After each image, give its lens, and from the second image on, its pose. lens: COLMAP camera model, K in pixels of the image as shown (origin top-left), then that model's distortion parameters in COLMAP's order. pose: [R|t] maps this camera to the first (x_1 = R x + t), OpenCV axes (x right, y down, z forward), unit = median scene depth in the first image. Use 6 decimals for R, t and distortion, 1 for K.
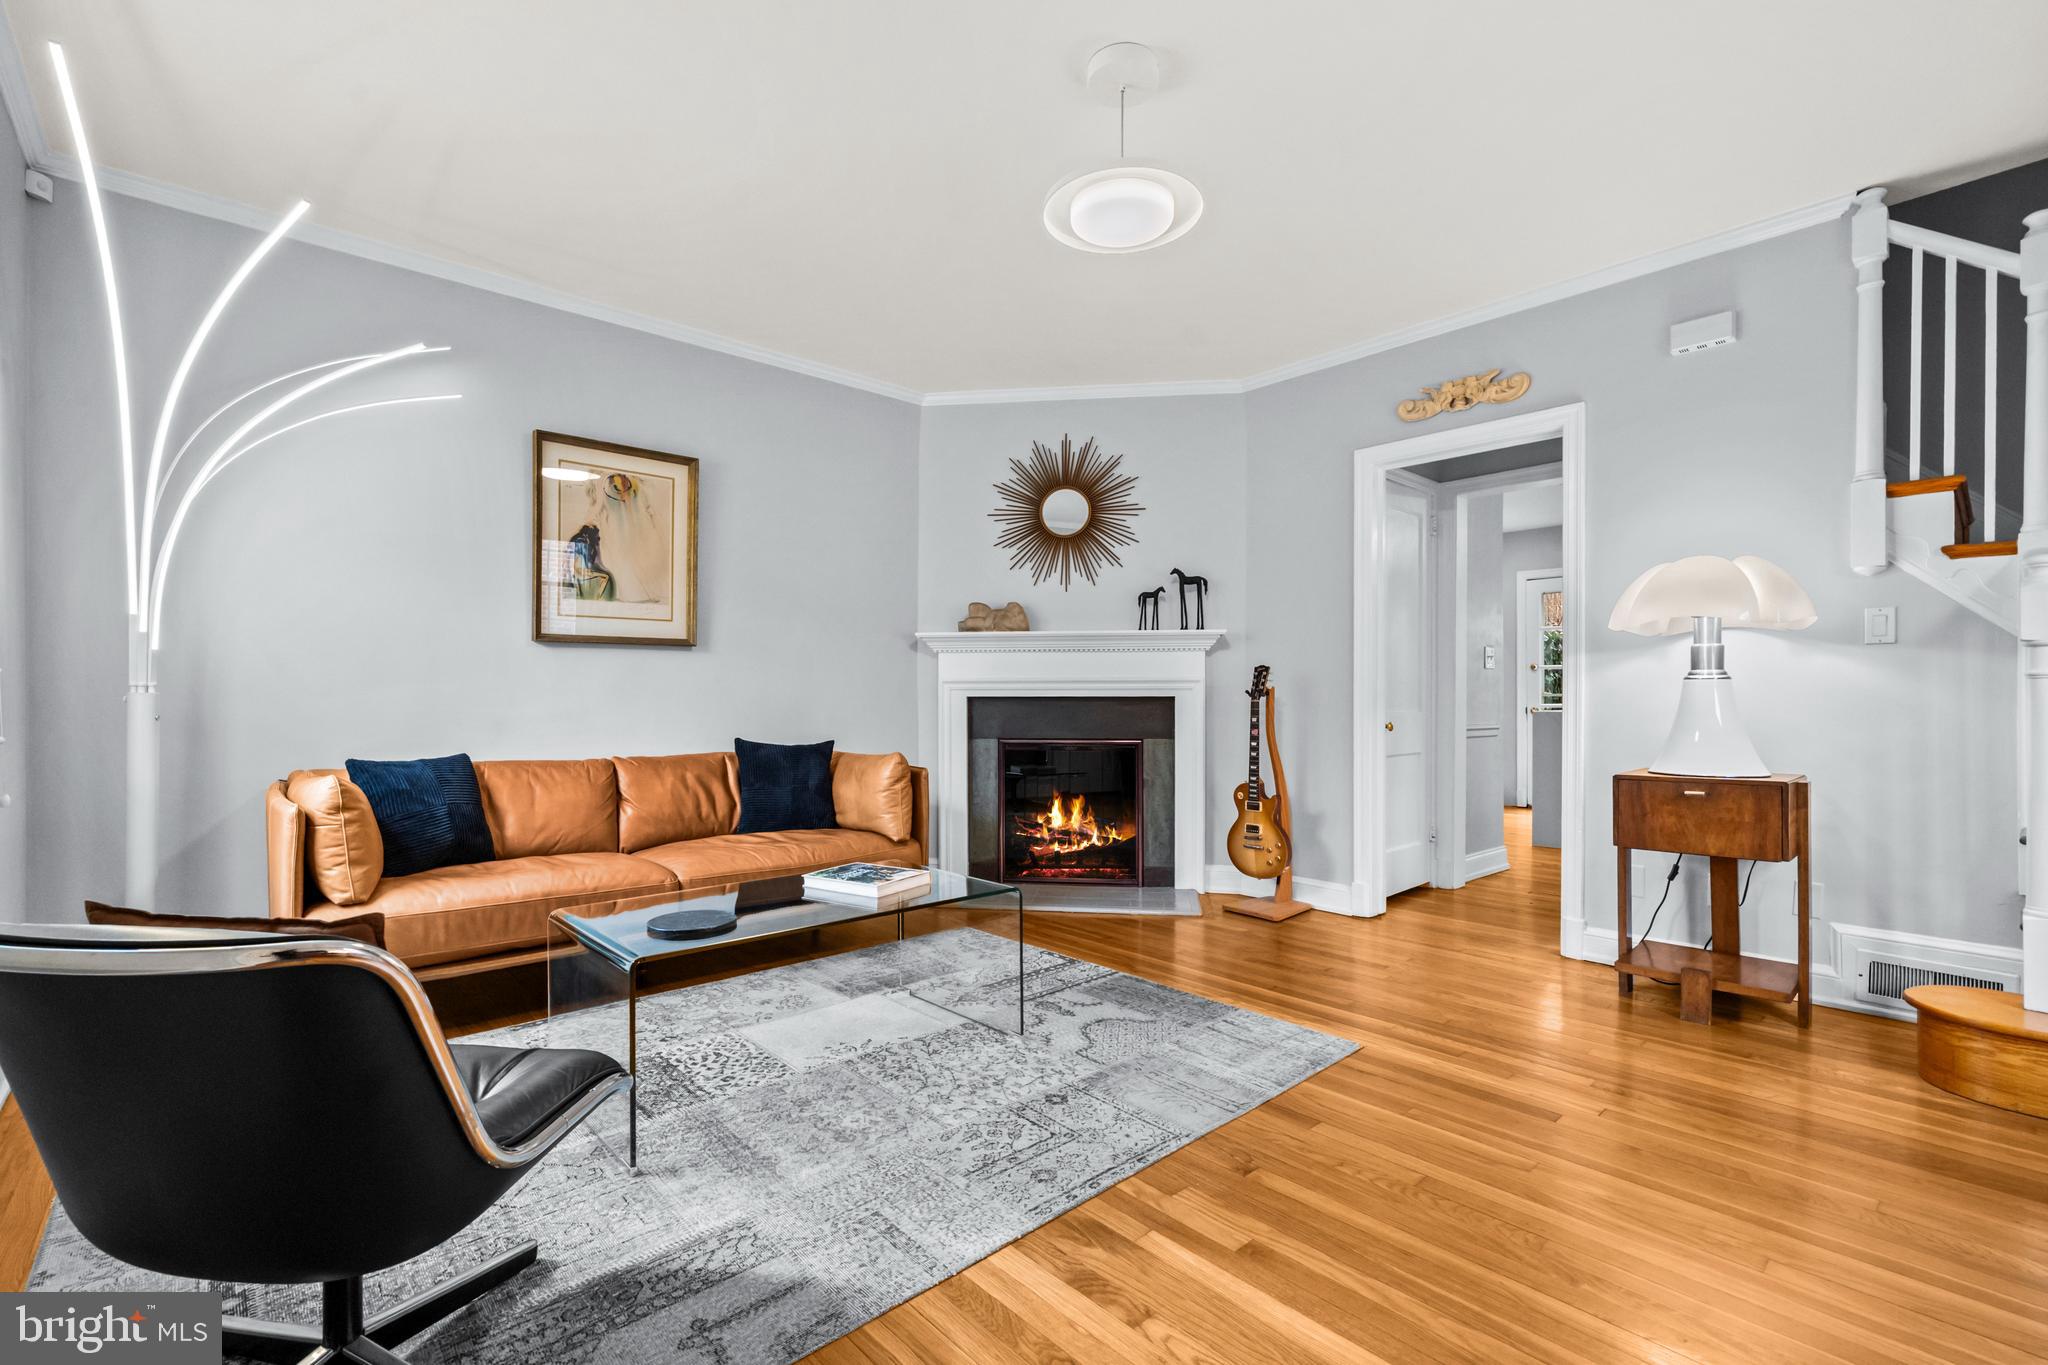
lens RADIAL K [[880.9, 0, 1024.0], [0, 880.9, 682.5], [0, 0, 1]] dist [-0.000576, -0.000554]
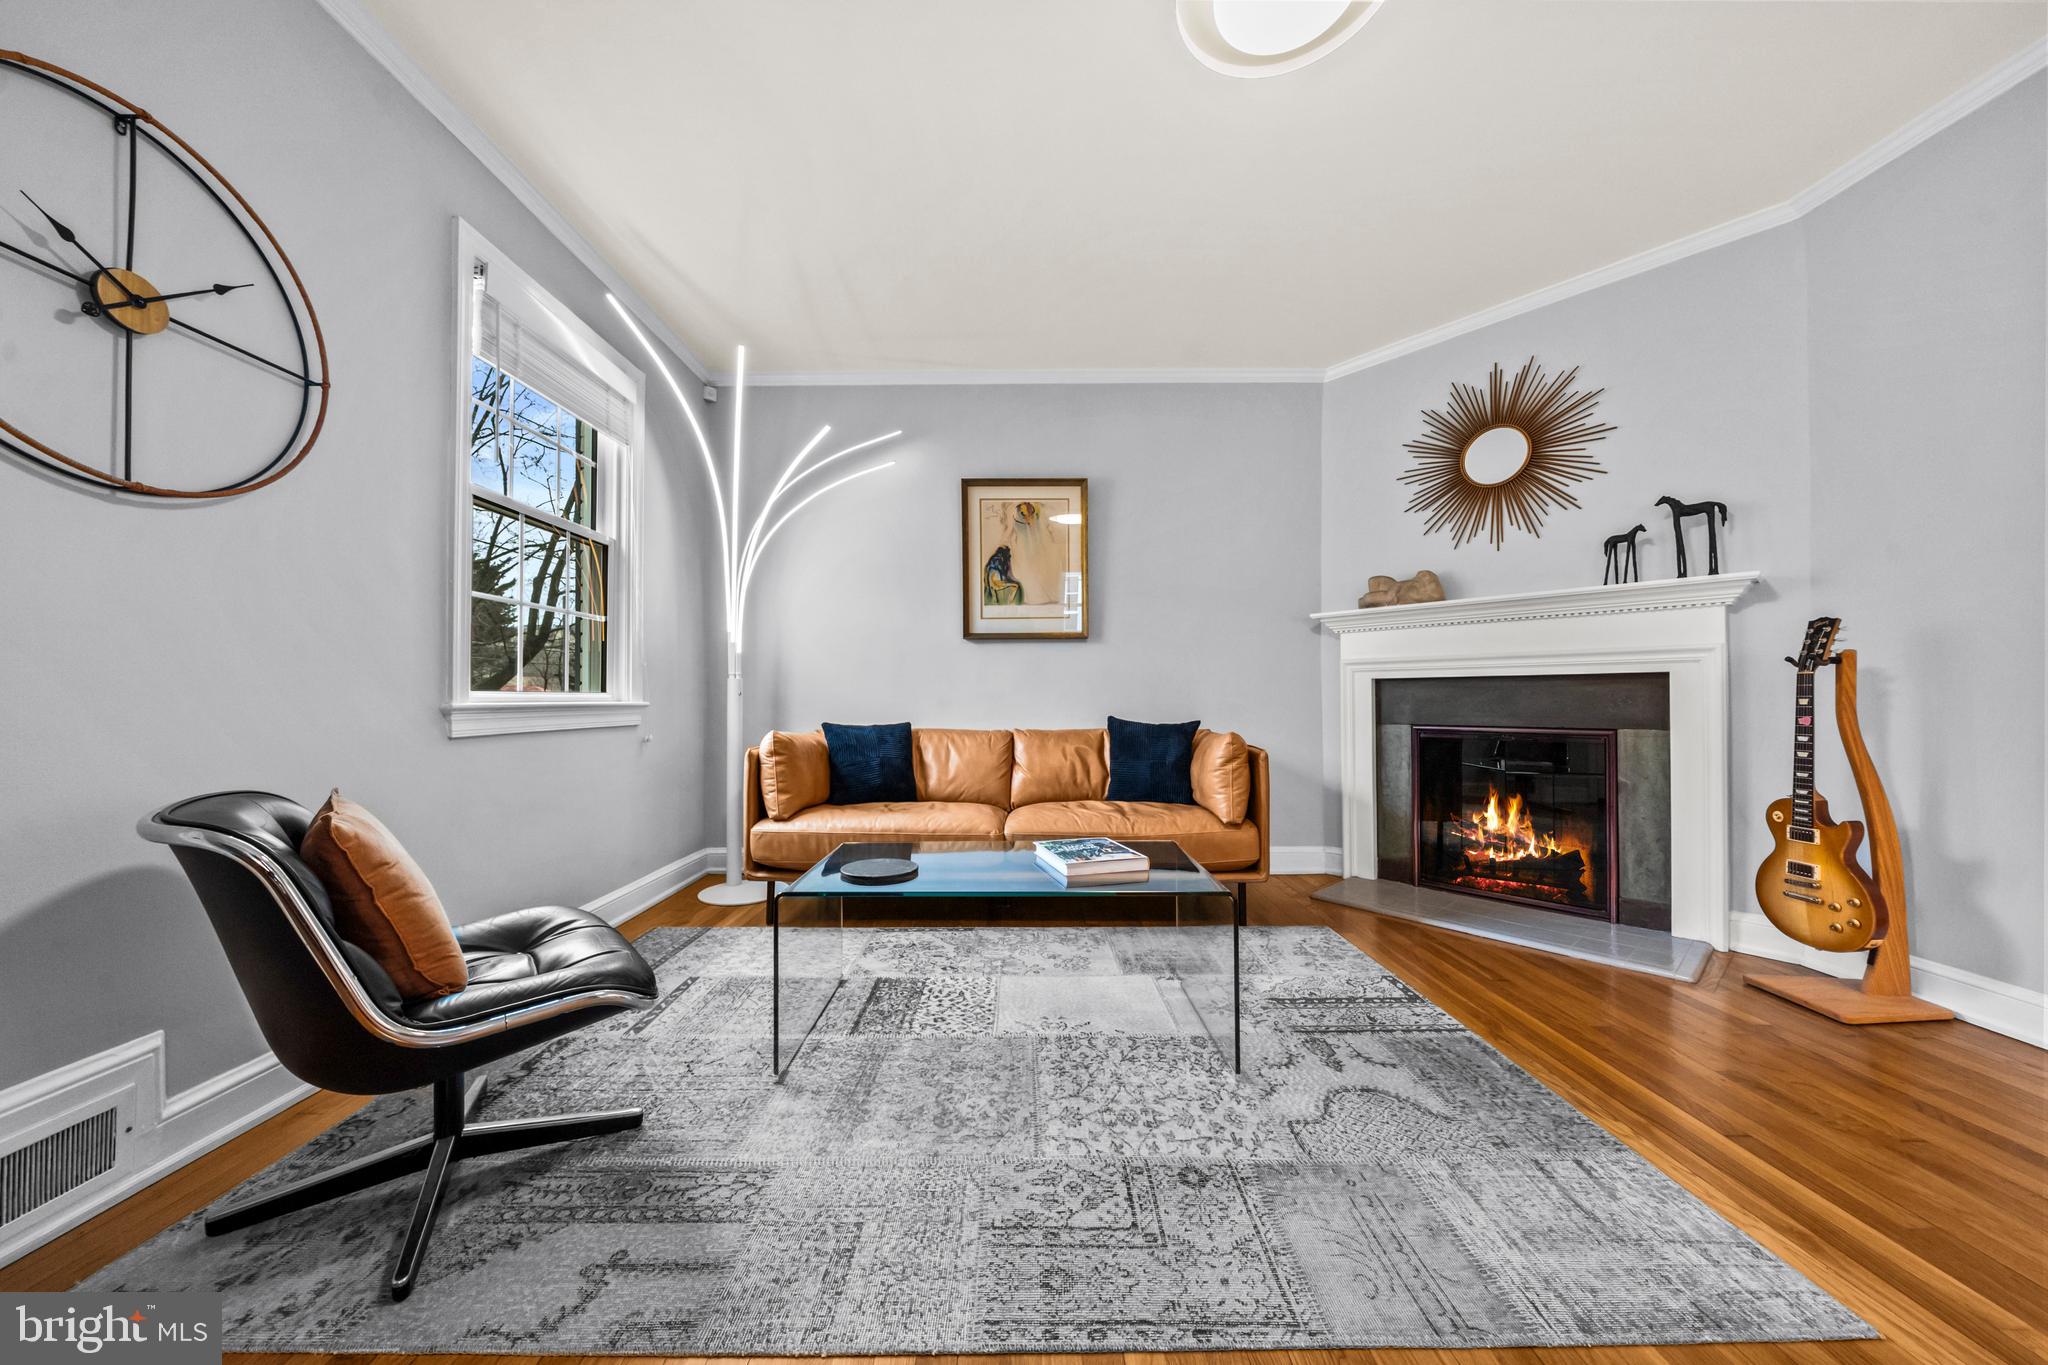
lens RADIAL K [[701.0, 0, 1024.0], [0, 701.0, 682.5], [0, 0, 1]] dist [-0.005627, -0.000259]
pose [[0.743178, -0.016904, -0.668880, 0.179606], [0.015815, 0.999845, -0.007696, 0.023228], [0.668907, -0.004859, 0.743331, 0.236682]]
